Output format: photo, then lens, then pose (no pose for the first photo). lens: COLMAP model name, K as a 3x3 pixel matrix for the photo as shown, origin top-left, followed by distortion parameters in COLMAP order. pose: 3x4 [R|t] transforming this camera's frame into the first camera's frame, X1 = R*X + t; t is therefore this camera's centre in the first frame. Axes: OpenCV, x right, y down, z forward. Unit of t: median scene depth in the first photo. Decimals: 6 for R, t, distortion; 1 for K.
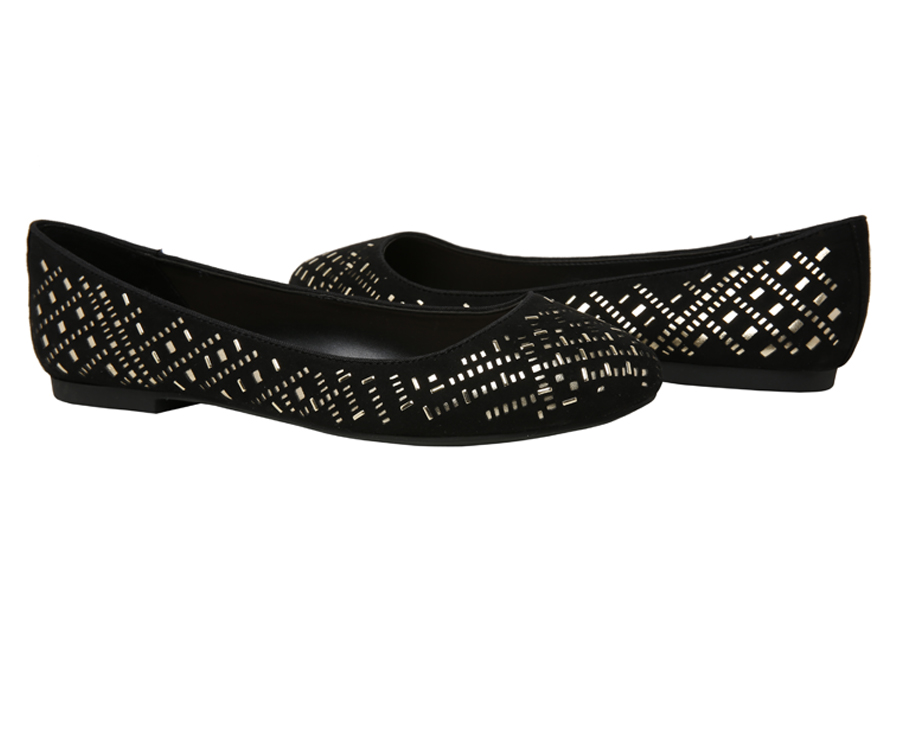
lens RADIAL K [[1450.7, 0, 449.4], [0, 1450.7, 373.0], [0, 0, 1]] dist [0.013459, 0.000000]
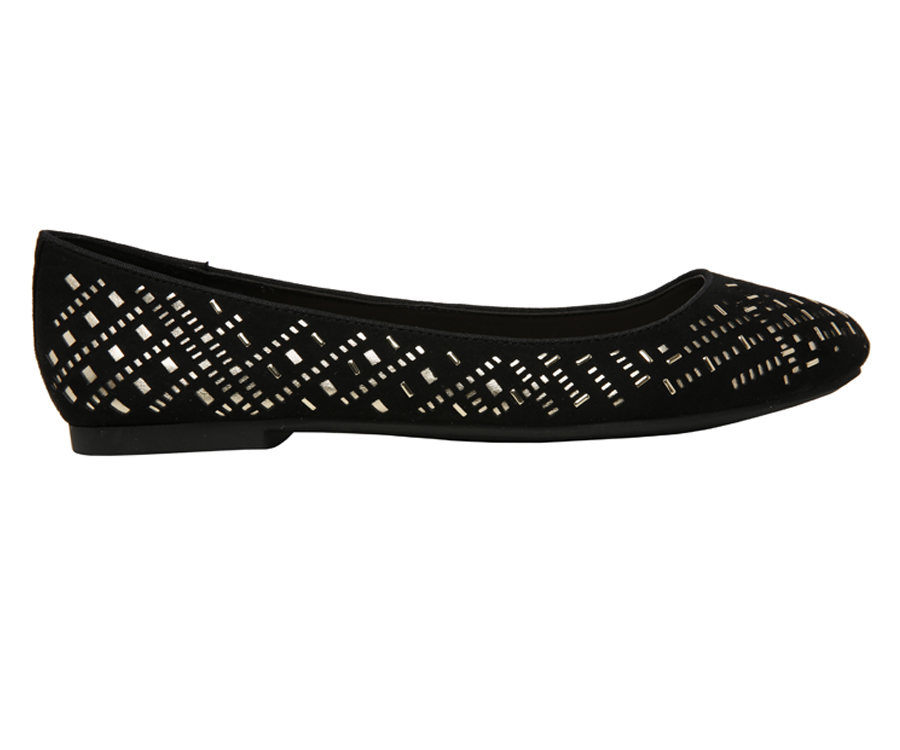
lens RADIAL K [[1663.0, 0, 450.6], [0, 1663.0, 376.4], [0, 0, 1]] dist [-0.013462, 0.000000]
pose [[0.915131, -0.047579, 0.400340, -0.492434], [0.120966, 0.979663, -0.160085, 0.152899], [-0.384582, 0.194926, 0.902275, 0.155146]]
